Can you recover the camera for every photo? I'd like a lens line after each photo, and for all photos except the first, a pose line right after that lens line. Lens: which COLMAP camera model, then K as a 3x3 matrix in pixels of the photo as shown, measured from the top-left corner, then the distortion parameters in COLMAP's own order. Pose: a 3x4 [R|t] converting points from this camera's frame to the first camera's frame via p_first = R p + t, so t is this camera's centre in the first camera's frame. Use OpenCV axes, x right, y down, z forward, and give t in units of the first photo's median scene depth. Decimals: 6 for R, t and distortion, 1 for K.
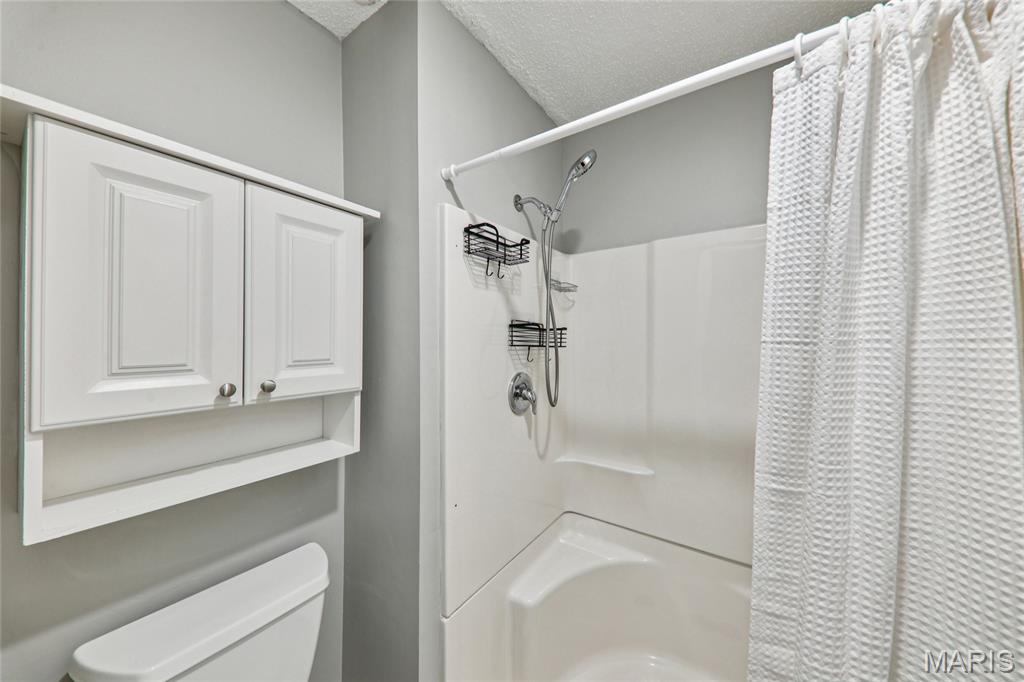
lens RADIAL K [[356.4, 0, 509.2], [0, 356.4, 337.1], [0, 0, 1]] dist [0.017491, -0.010004]
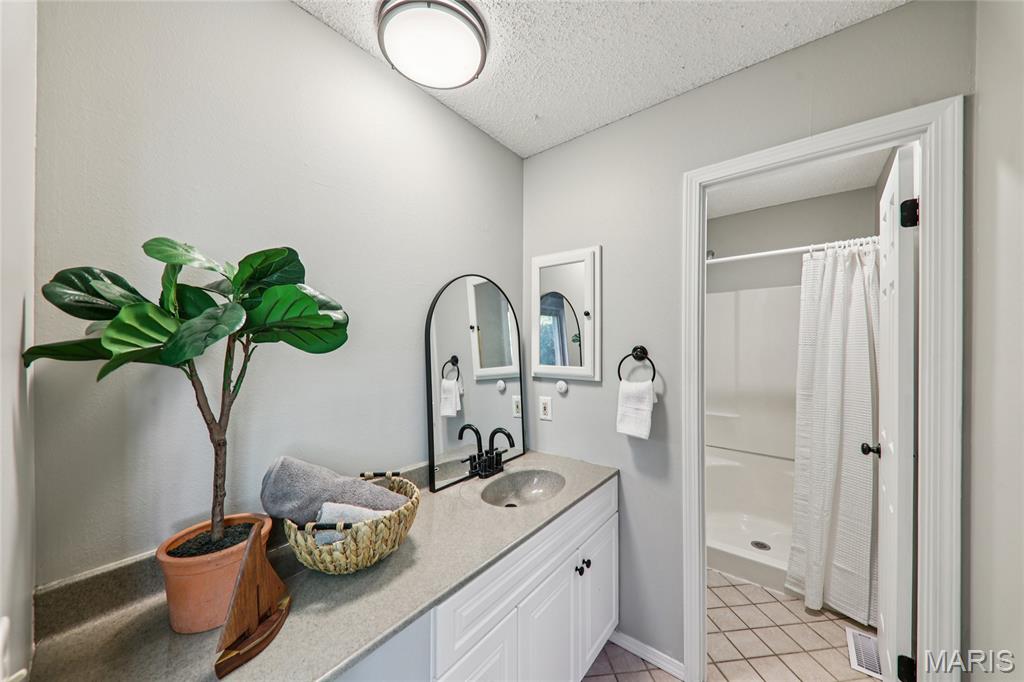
lens RADIAL K [[356.4, 0, 509.2], [0, 356.4, 337.1], [0, 0, 1]] dist [0.017491, -0.010004]
pose [[0.997411, 0.002753, -0.071859, -1.541030], [-0.003427, 0.999951, -0.009261, -0.014018], [0.071830, 0.009484, 0.997372, -2.232830]]
